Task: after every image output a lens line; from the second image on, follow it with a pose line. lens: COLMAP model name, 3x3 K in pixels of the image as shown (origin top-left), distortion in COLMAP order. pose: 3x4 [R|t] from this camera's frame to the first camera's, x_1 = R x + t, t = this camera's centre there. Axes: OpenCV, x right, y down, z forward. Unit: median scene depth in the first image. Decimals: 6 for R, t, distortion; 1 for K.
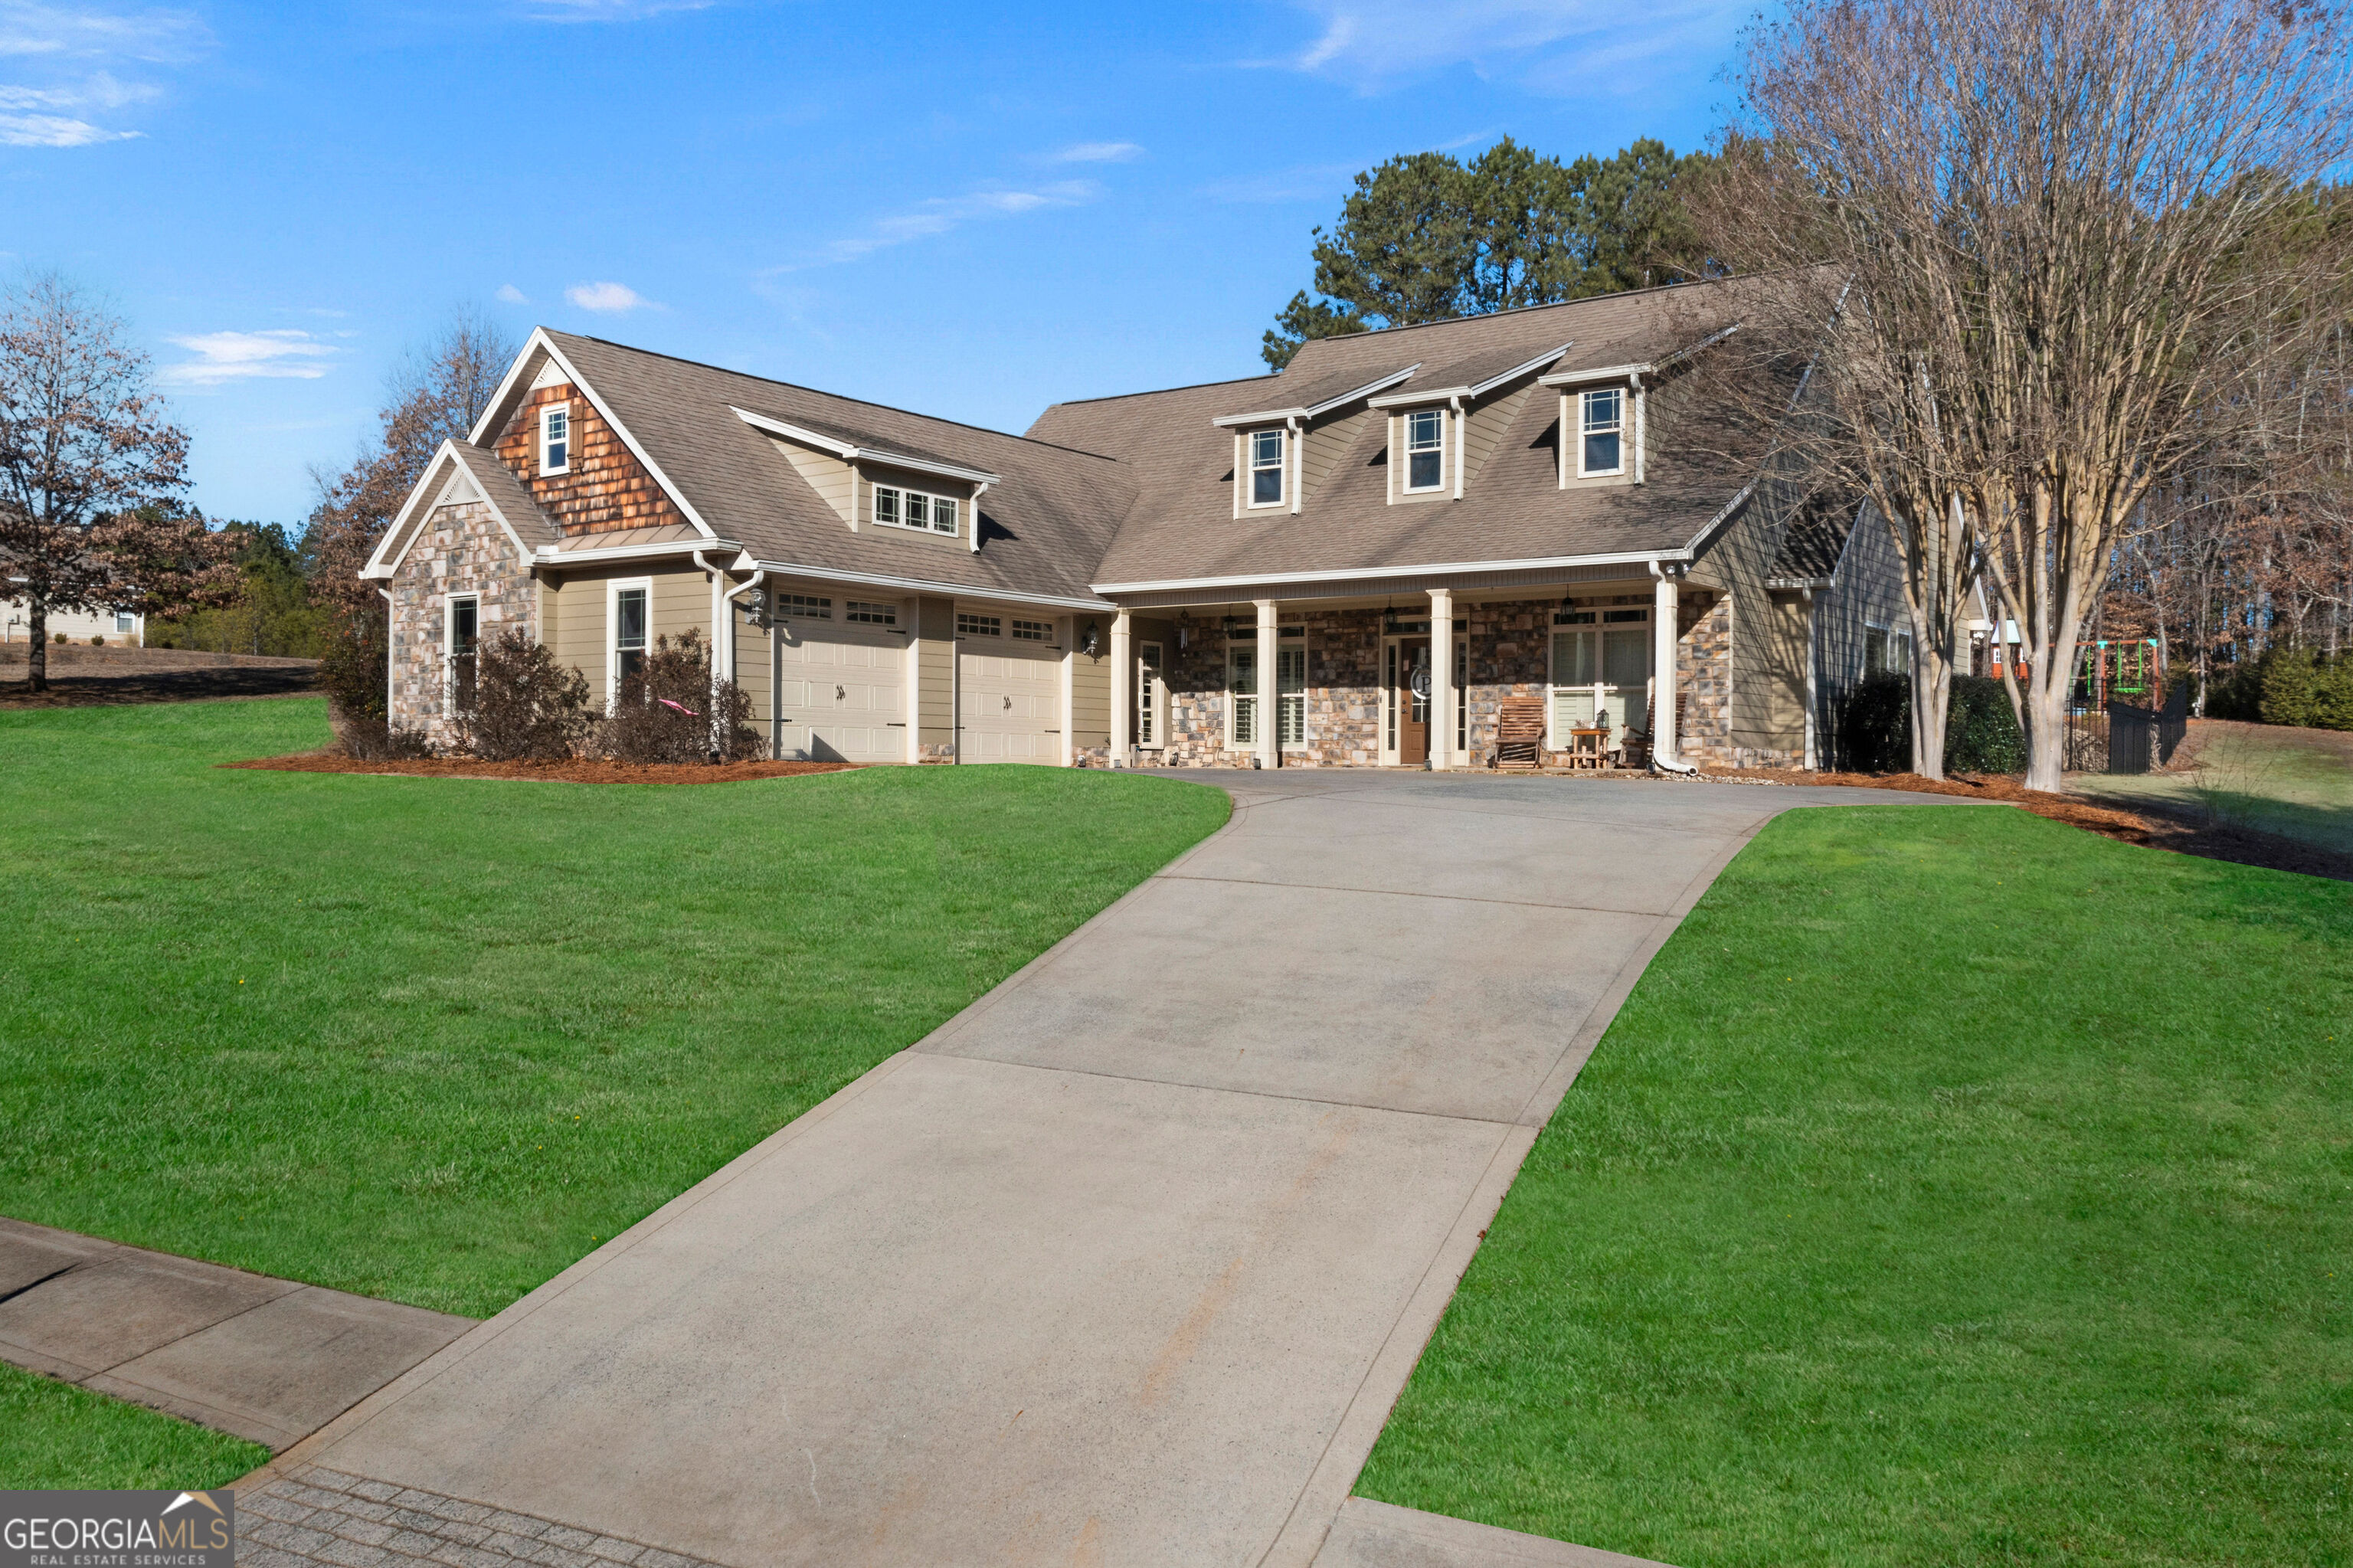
lens RADIAL K [[1887.0, 0, 1158.6], [0, 1887.0, 777.6], [0, 0, 1]] dist [-0.006002, -0.002989]
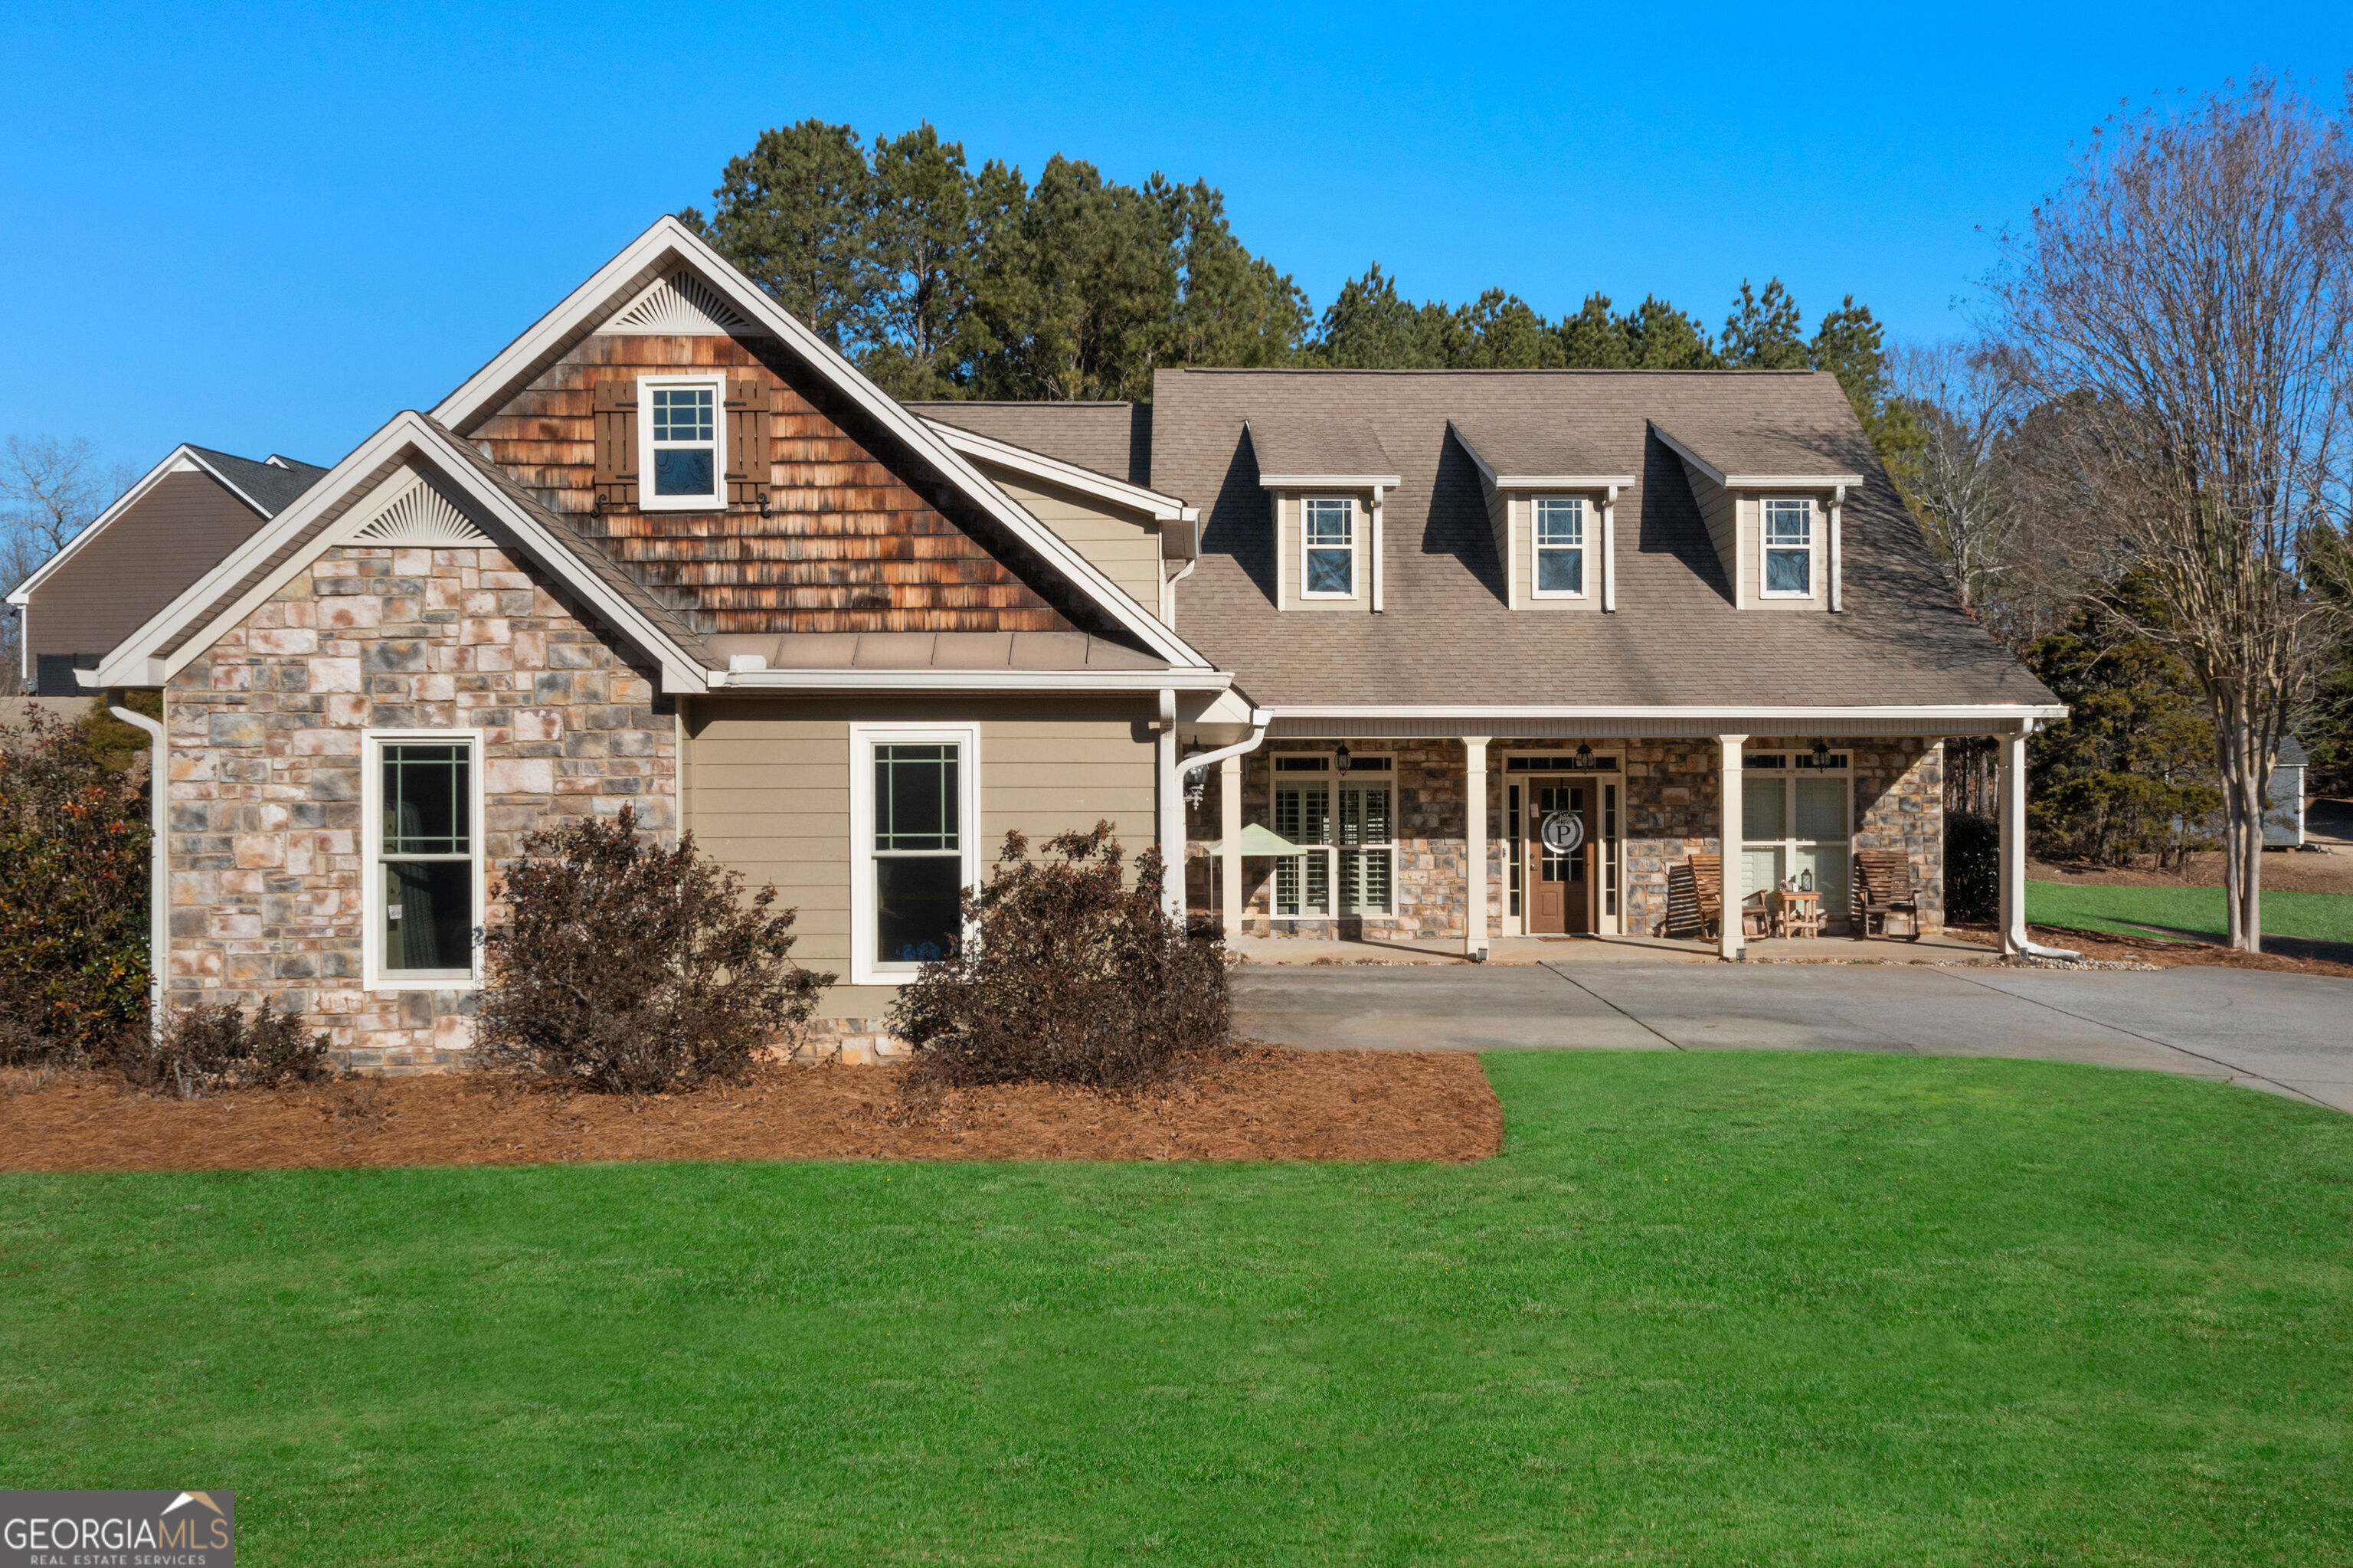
lens RADIAL K [[1857.3, 0, 1238.5], [0, 1857.3, 771.2], [0, 0, 1]] dist [-0.000262, -0.008753]
pose [[0.787578, -0.009249, 0.616146, -0.493319], [0.011352, 0.999935, 0.000500, -0.084410], [-0.616111, 0.006601, 0.787632, 0.488737]]
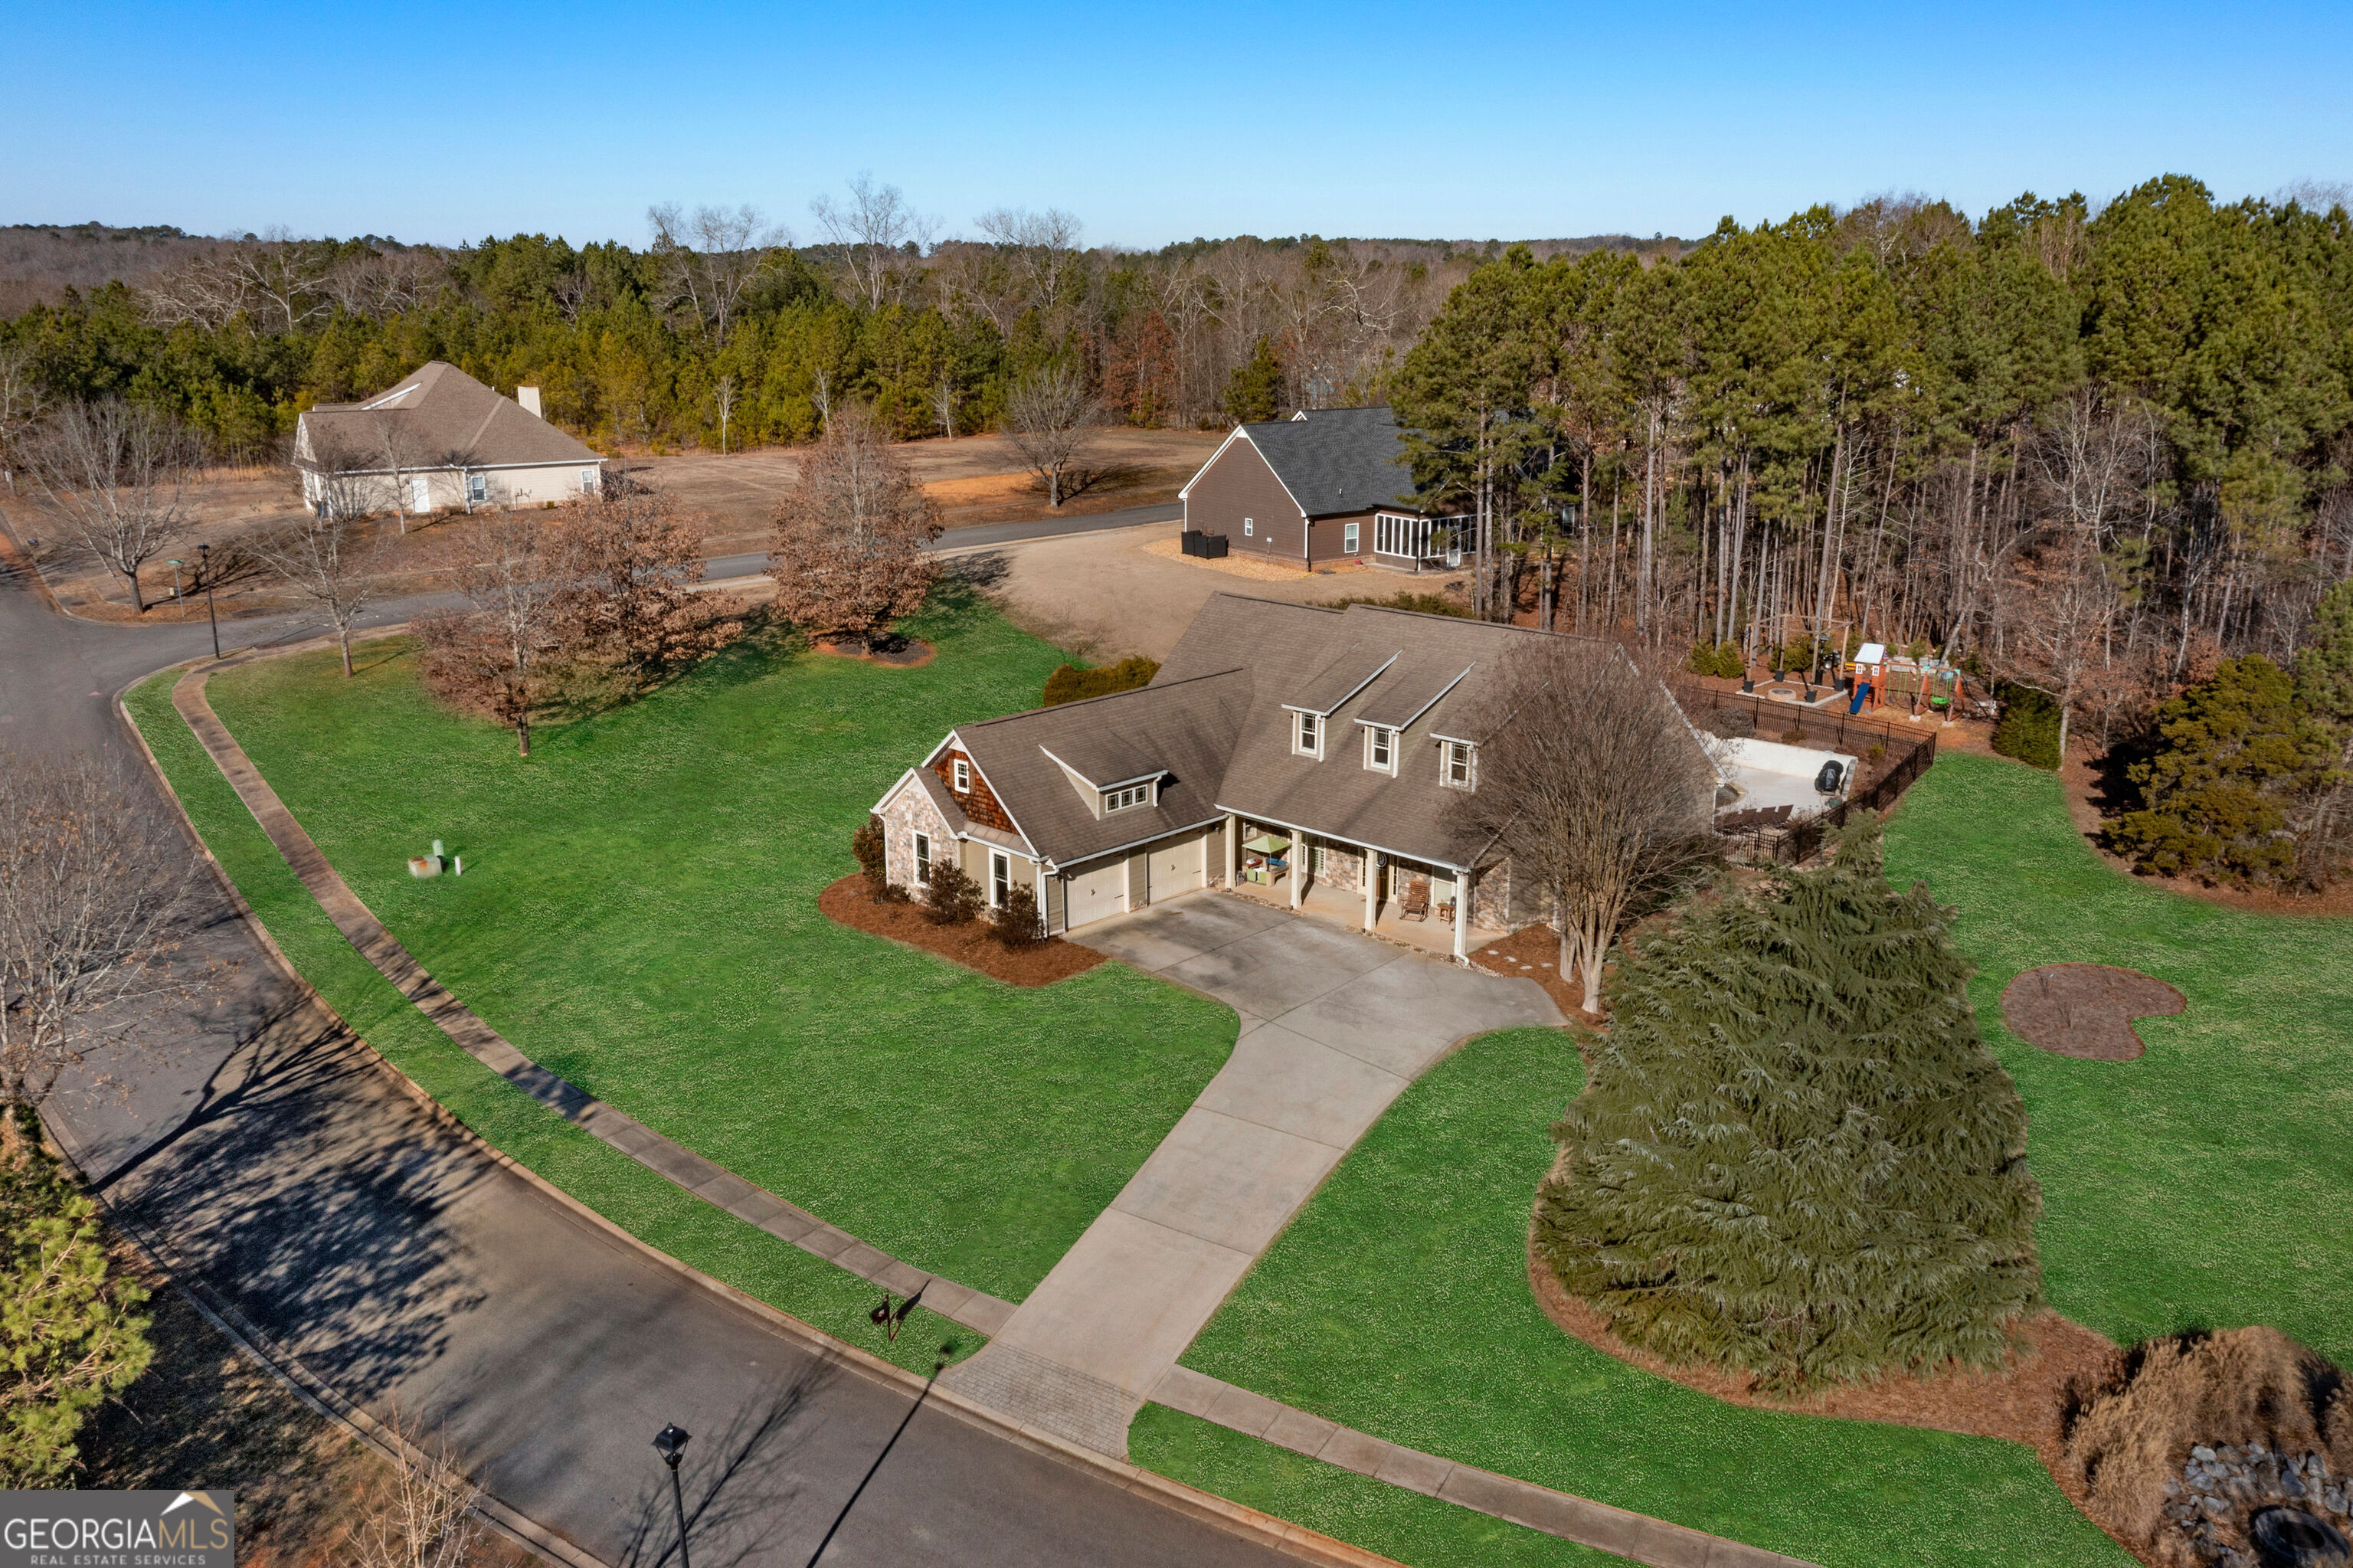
lens RADIAL K [[1887.0, 0, 1158.6], [0, 1887.0, 777.6], [0, 0, 1]] dist [-0.006002, -0.002989]
pose [[0.990394, 0.024144, -0.136149, 0.194639], [0.010804, 0.968115, 0.250273, -0.693251], [0.137851, -0.249340, 0.958554, -1.020062]]
